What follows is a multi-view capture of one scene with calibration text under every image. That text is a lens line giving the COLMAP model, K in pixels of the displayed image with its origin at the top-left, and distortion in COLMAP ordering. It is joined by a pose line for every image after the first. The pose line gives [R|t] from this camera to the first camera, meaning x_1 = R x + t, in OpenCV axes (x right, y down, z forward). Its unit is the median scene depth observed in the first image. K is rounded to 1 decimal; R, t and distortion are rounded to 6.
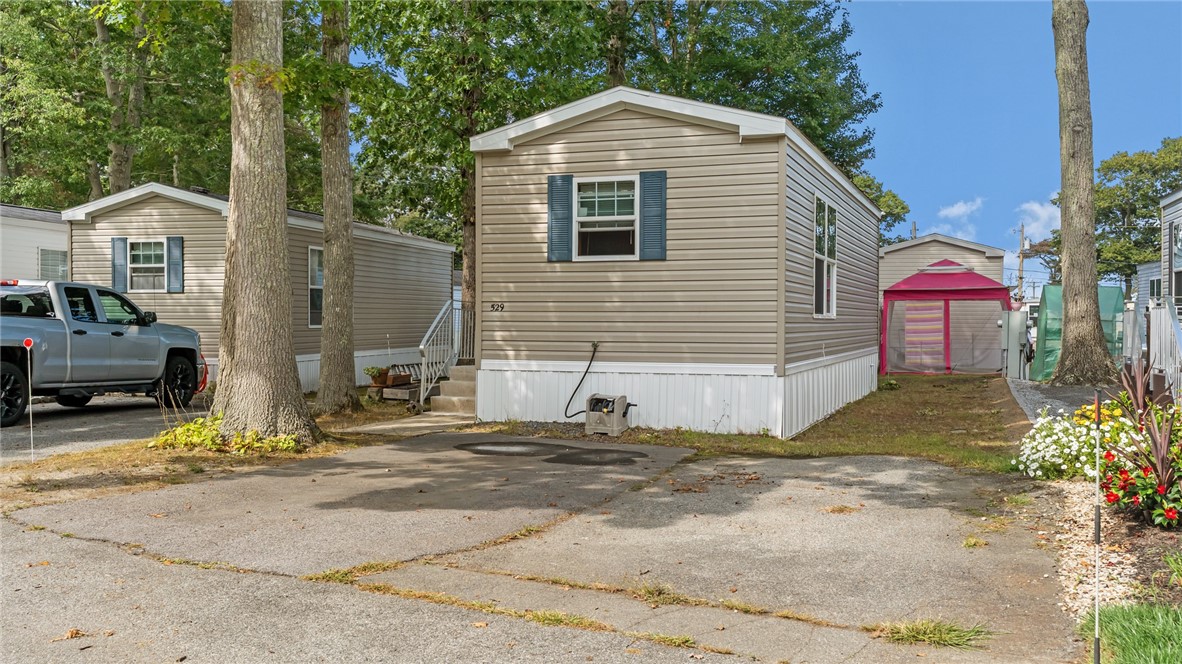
lens RADIAL K [[1163.4, 0, 594.1], [0, 1163.4, 334.5], [0, 0, 1]] dist [0.026992, 0.000000]
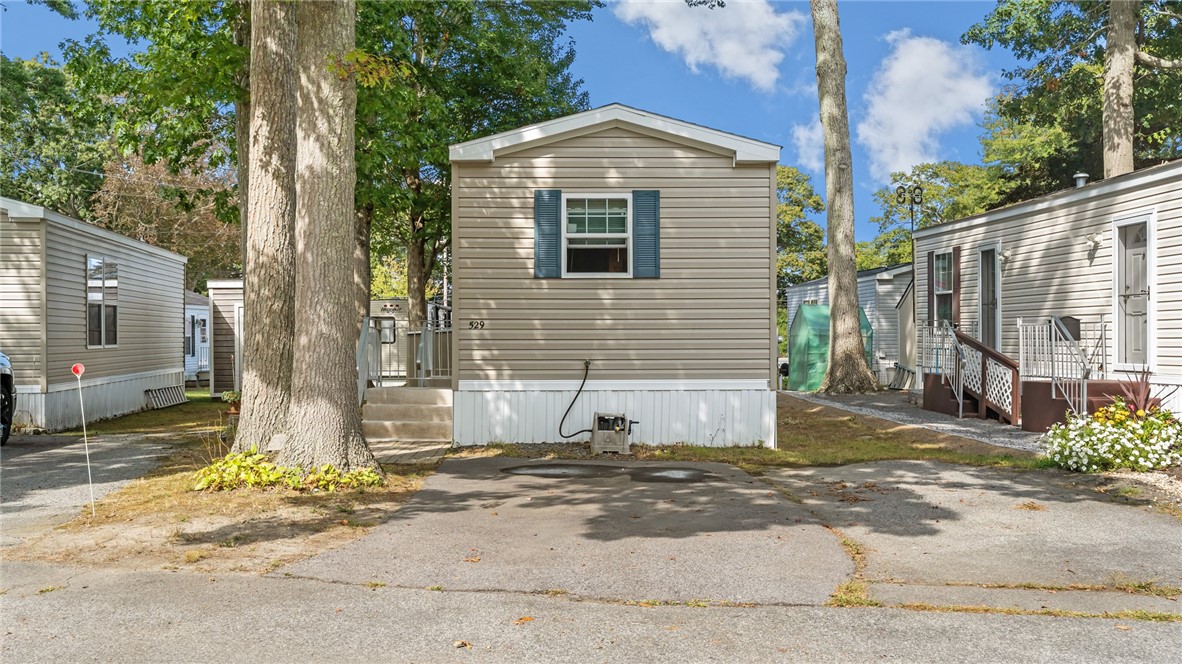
lens RADIAL K [[1163.4, 0, 593.3], [0, 1163.4, 330.7], [0, 0, 1]] dist [0.026992, 0.000000]
pose [[0.923564, -0.002556, 0.383436, -0.373597], [0.009402, 0.999828, -0.015983, -0.002698], [-0.383329, 0.018366, 0.923429, 0.085535]]
